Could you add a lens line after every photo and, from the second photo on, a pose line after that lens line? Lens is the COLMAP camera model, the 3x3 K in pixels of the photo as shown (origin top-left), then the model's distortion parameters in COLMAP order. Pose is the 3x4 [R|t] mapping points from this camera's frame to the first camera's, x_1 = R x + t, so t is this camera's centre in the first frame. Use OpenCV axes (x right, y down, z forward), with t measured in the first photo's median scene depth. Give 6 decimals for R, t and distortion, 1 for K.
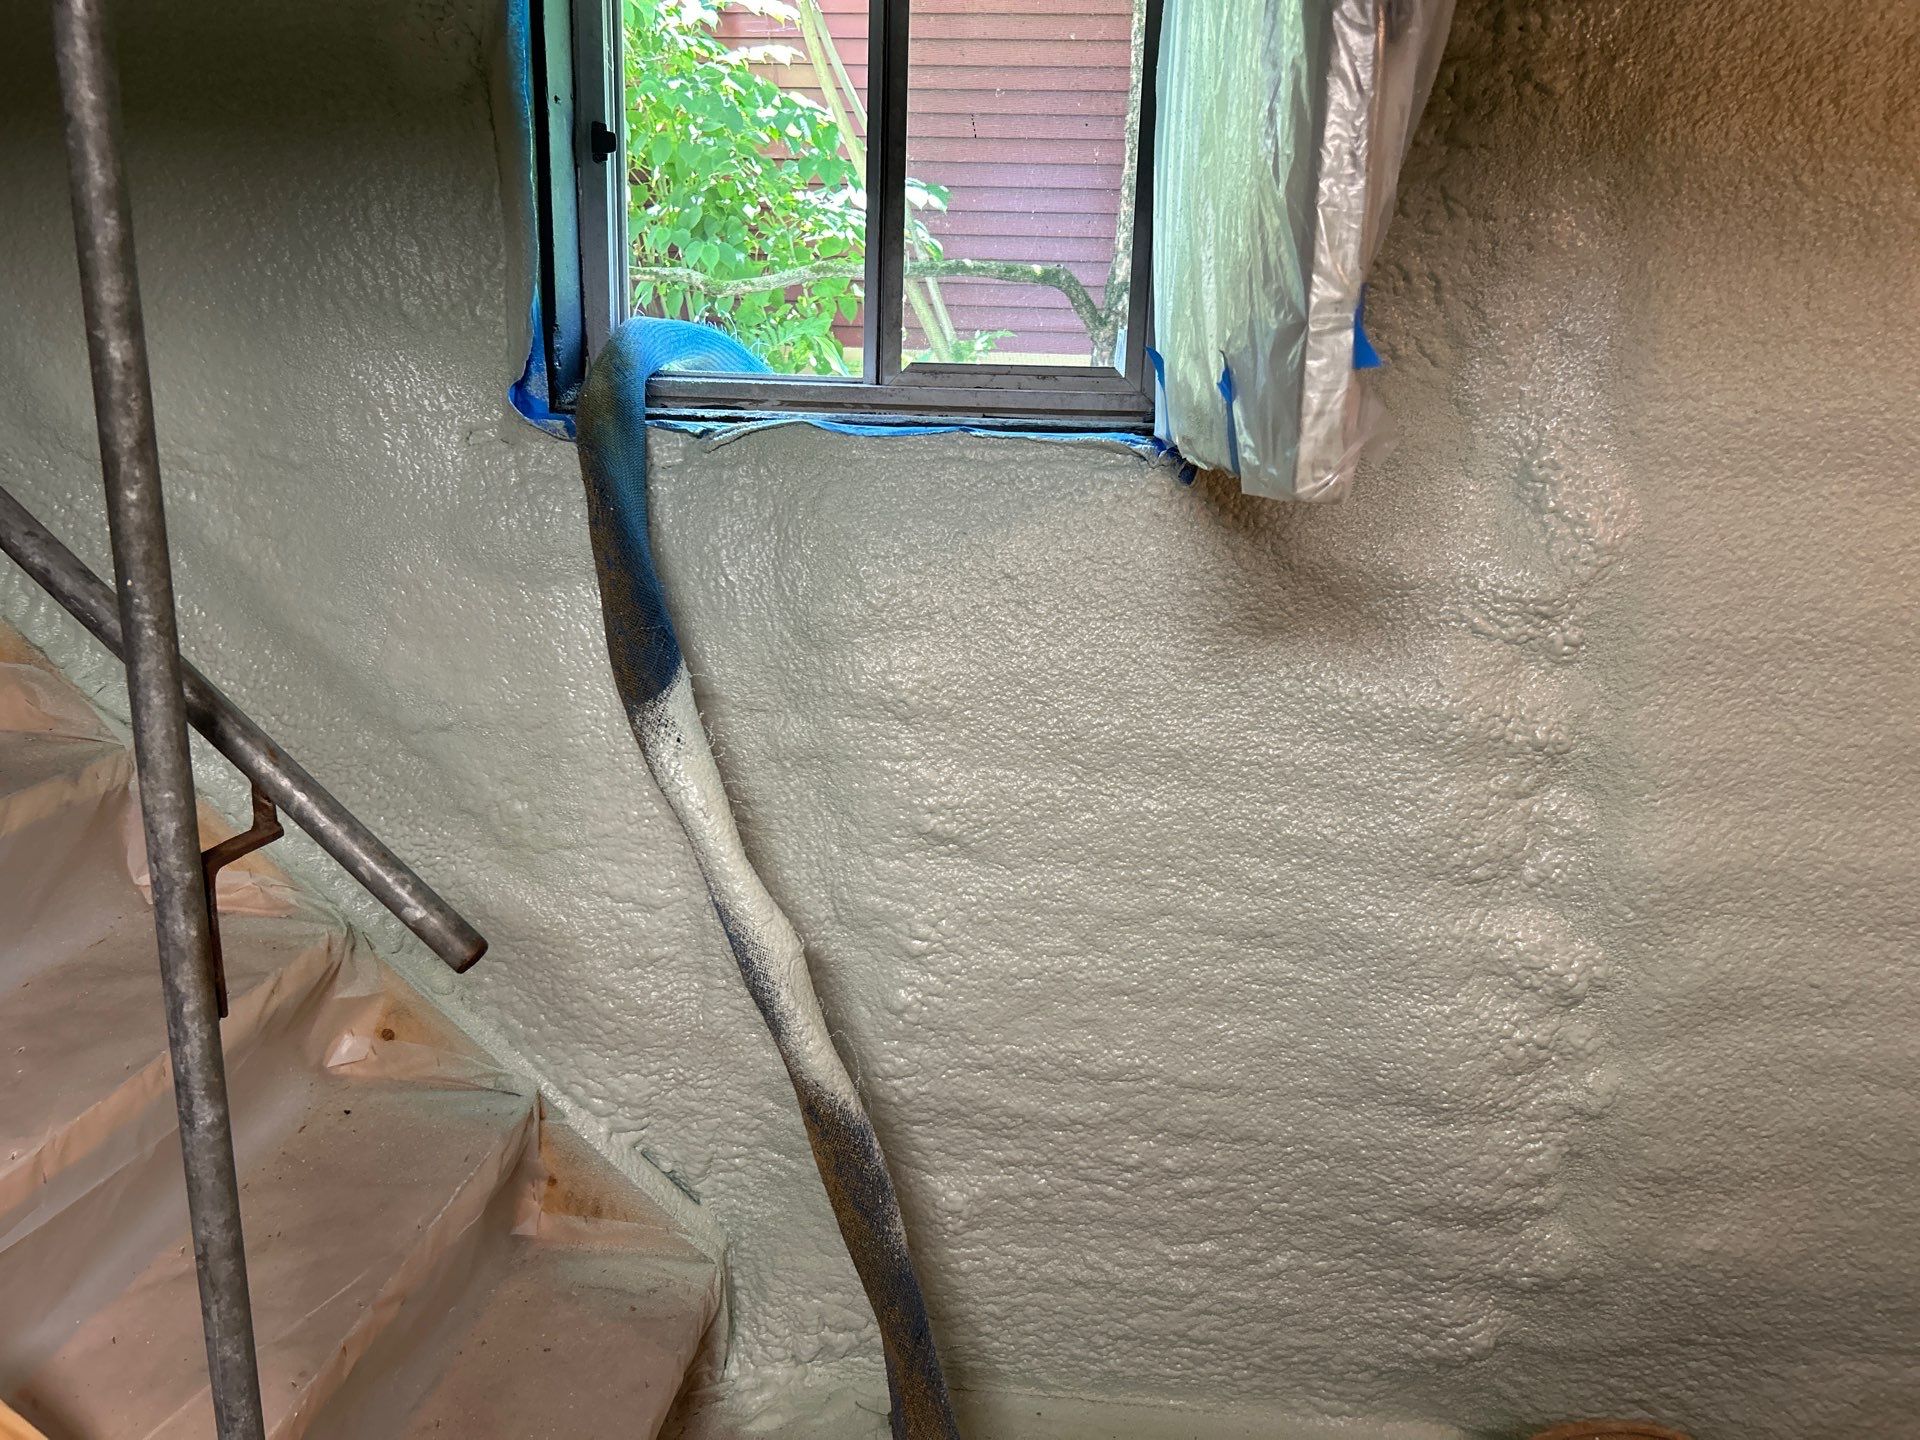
lens RADIAL K [[1449.3, 0, 940.9], [0, 1449.3, 731.3], [0, 0, 1]] dist [0.055915, -0.065059]
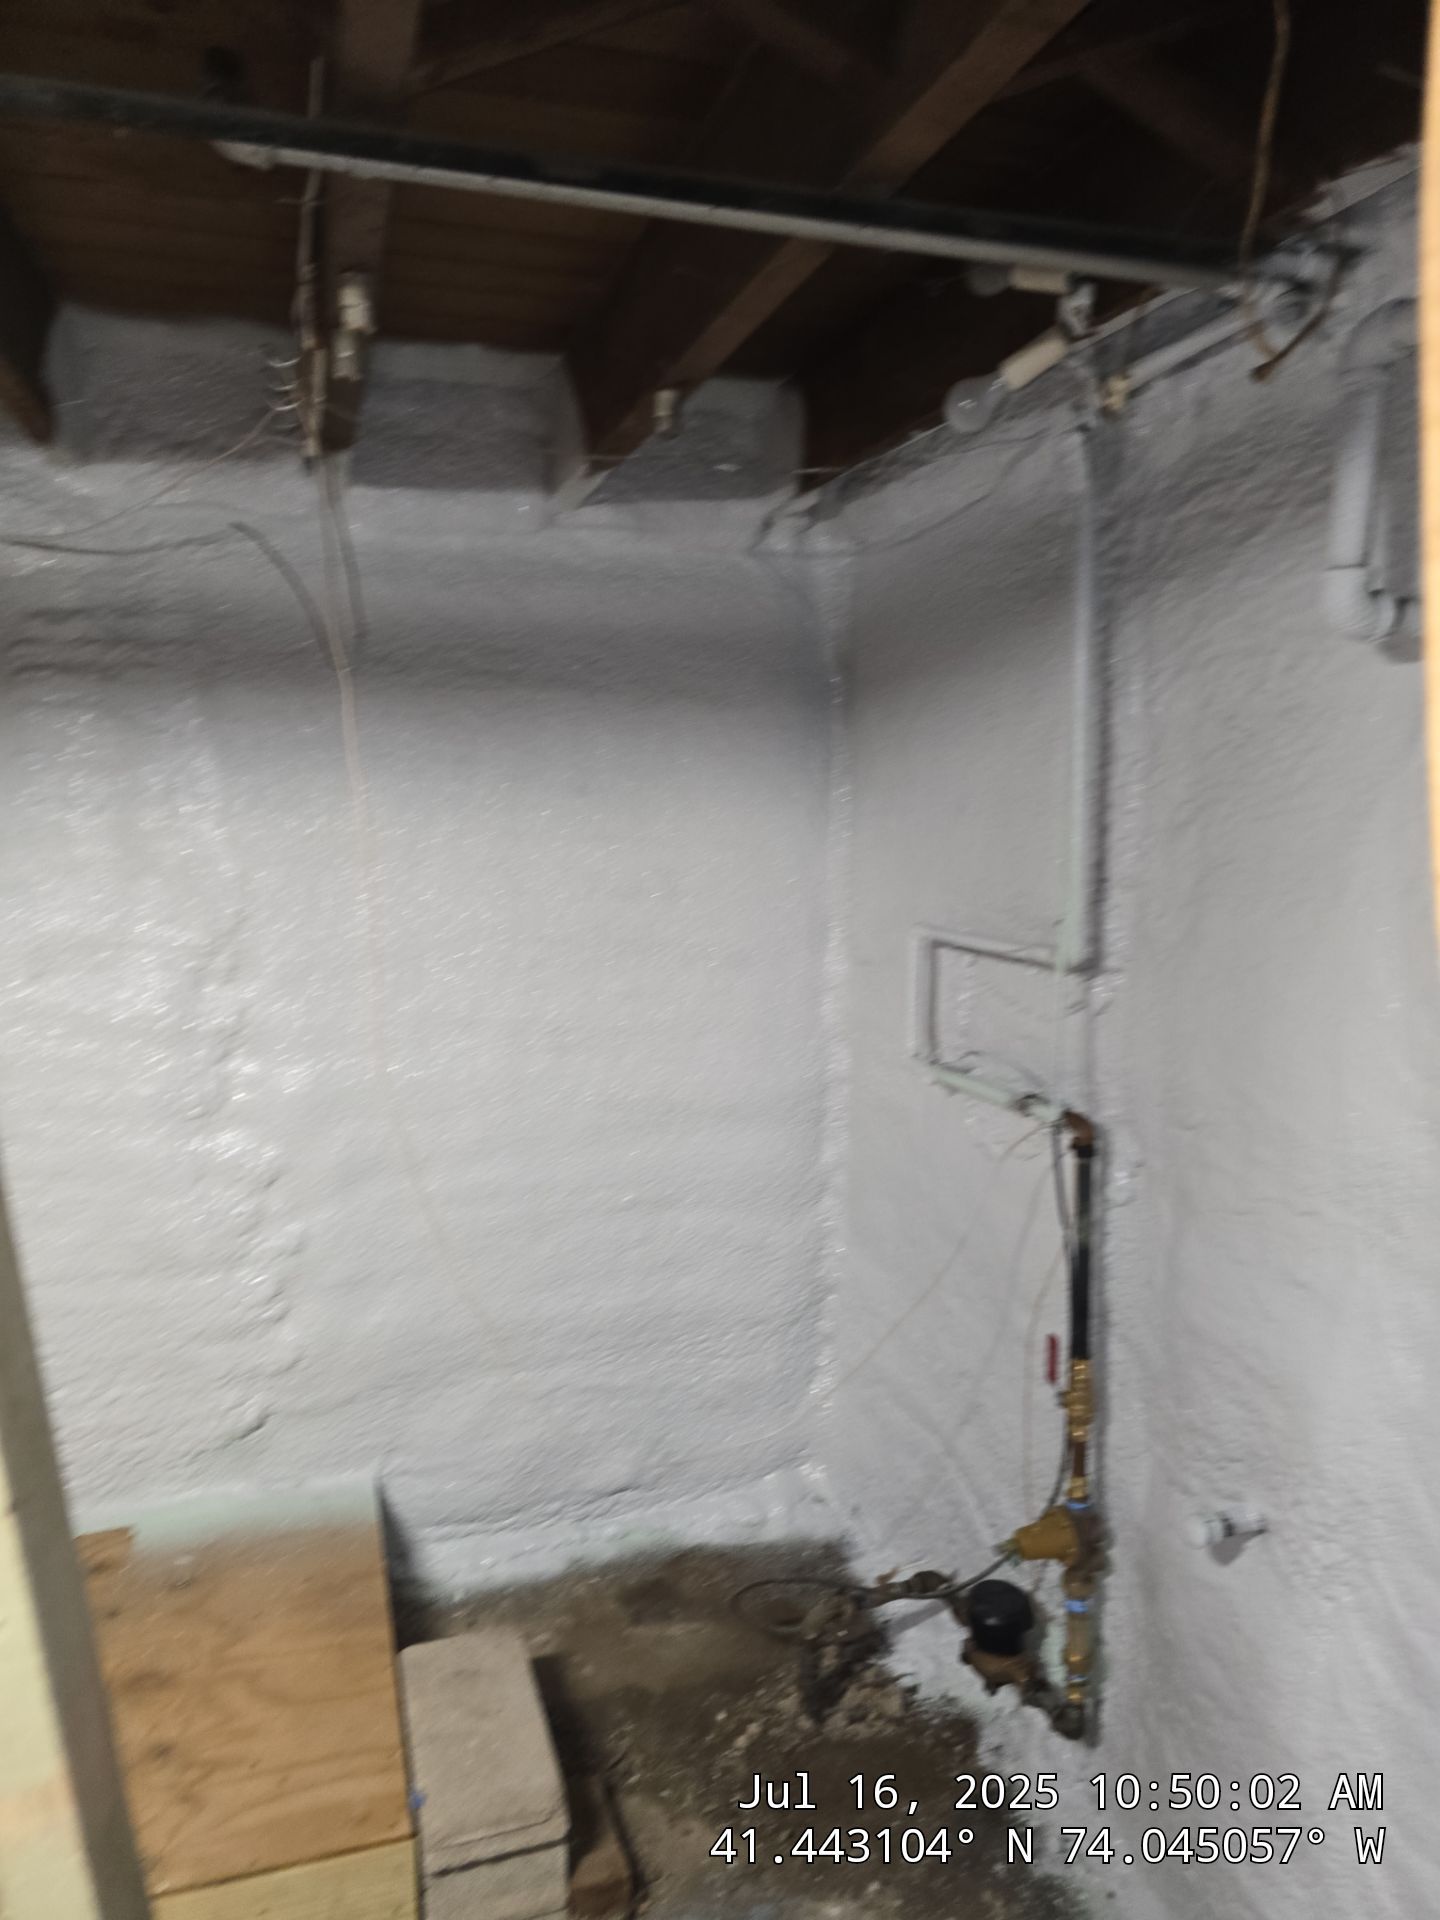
lens RADIAL K [[1280.4, 0, 708.0], [0, 1280.4, 958.9], [0, 0, 1]] dist [0.077043, -0.074607]
pose [[0.920652, -0.075287, 0.383056, 0.357233], [0.112182, 0.990863, -0.074874, 0.101283], [-0.373919, 0.111905, 0.920686, -0.579119]]
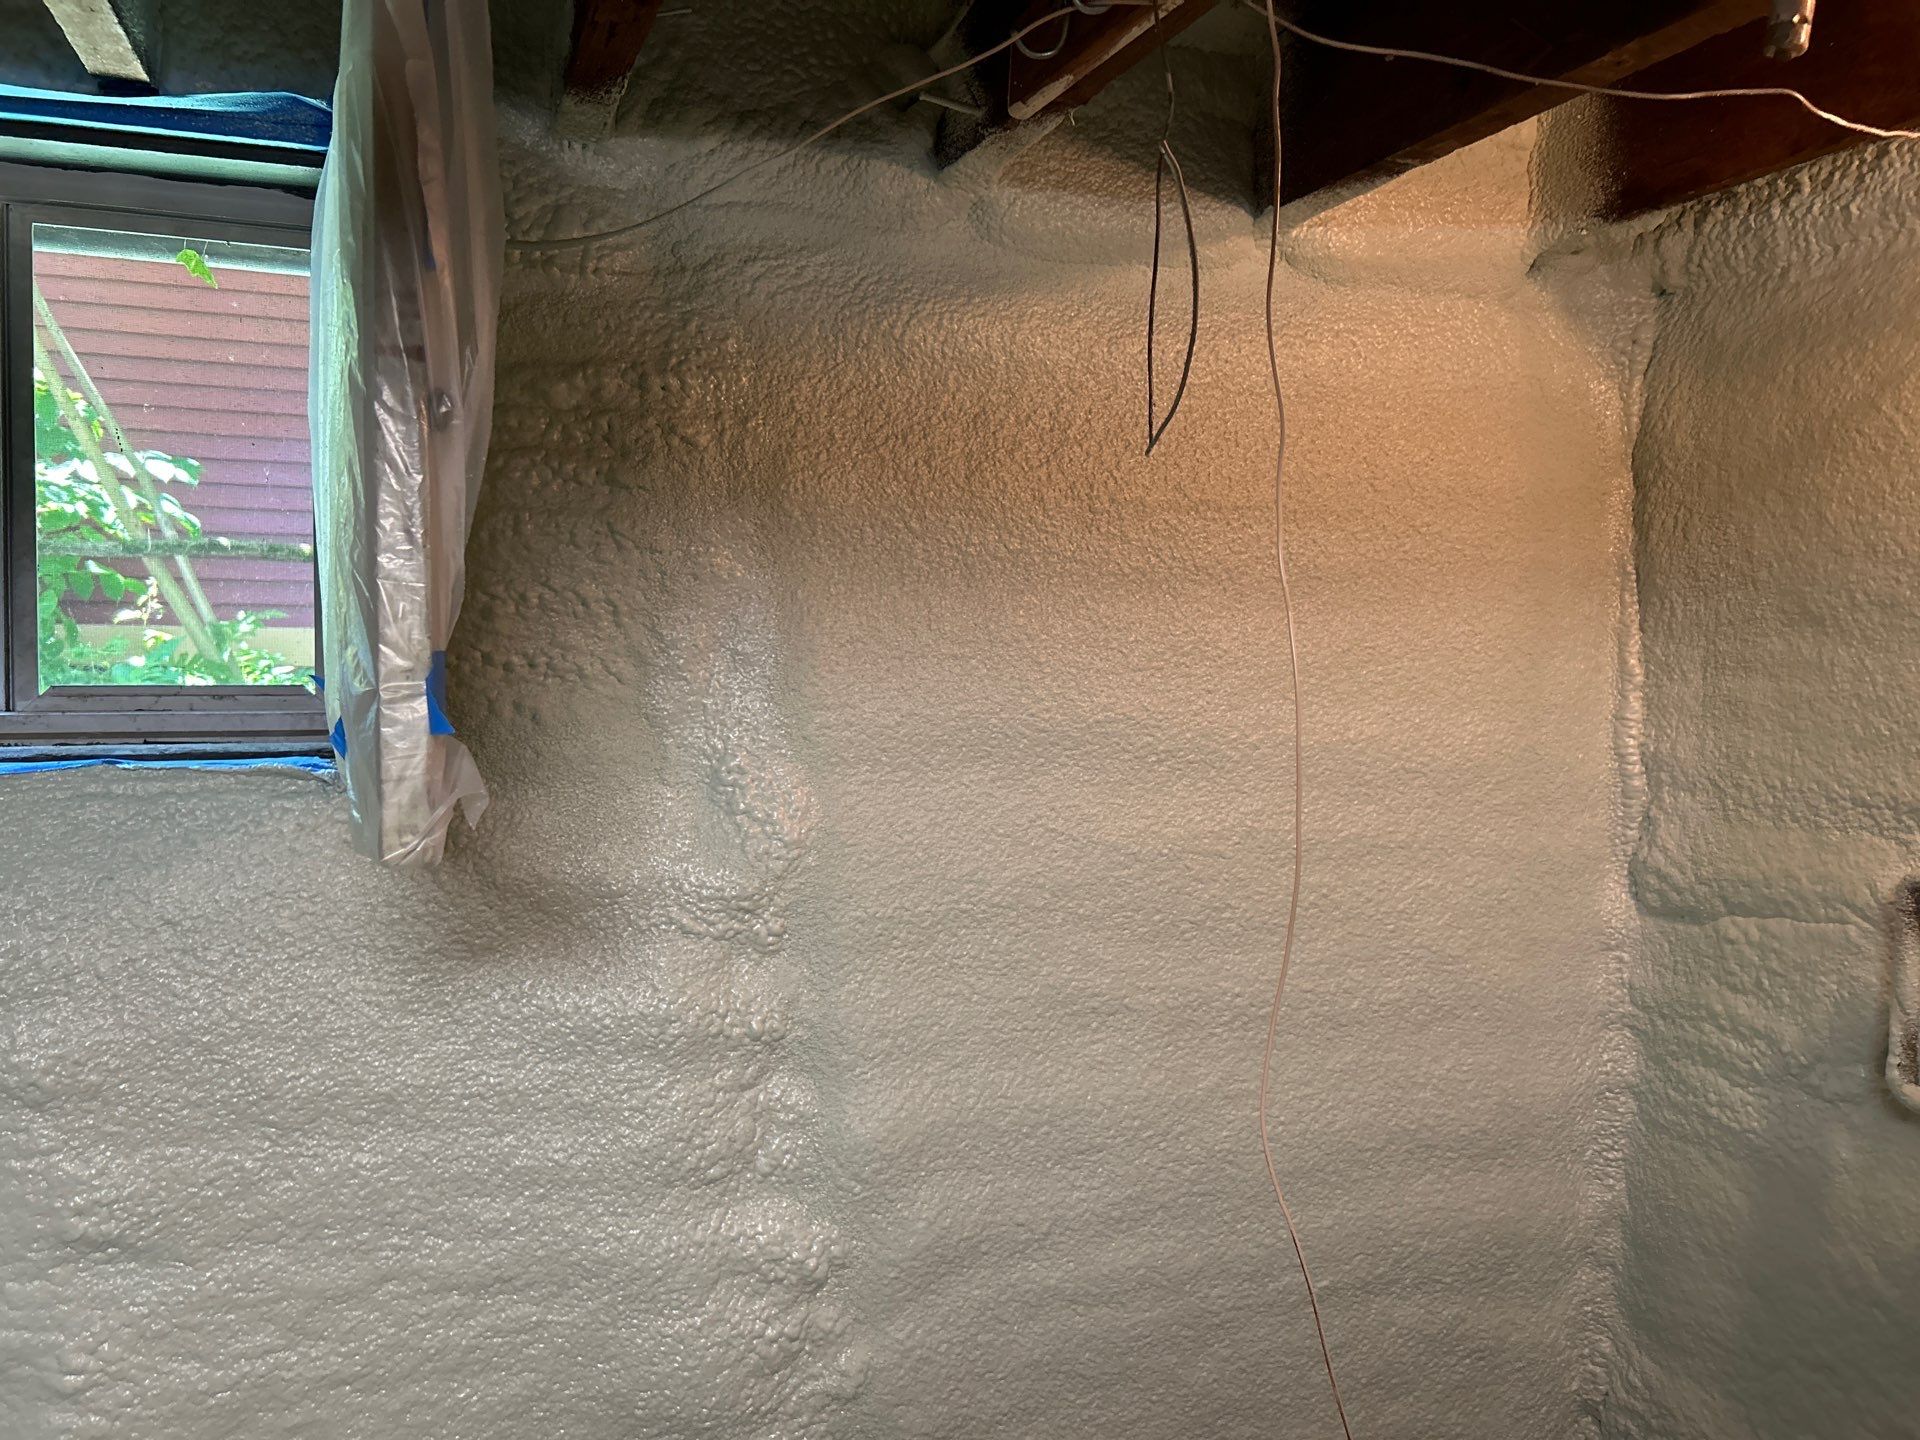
lens RADIAL K [[1449.3, 0, 958.0], [0, 1449.3, 708.0], [0, 0, 1]] dist [0.055915, -0.065059]
pose [[0.898634, -0.038201, 0.437032, 0.093997], [0.119934, 0.979643, -0.160980, -0.034270], [-0.421986, 0.197077, 0.884923, -0.019923]]
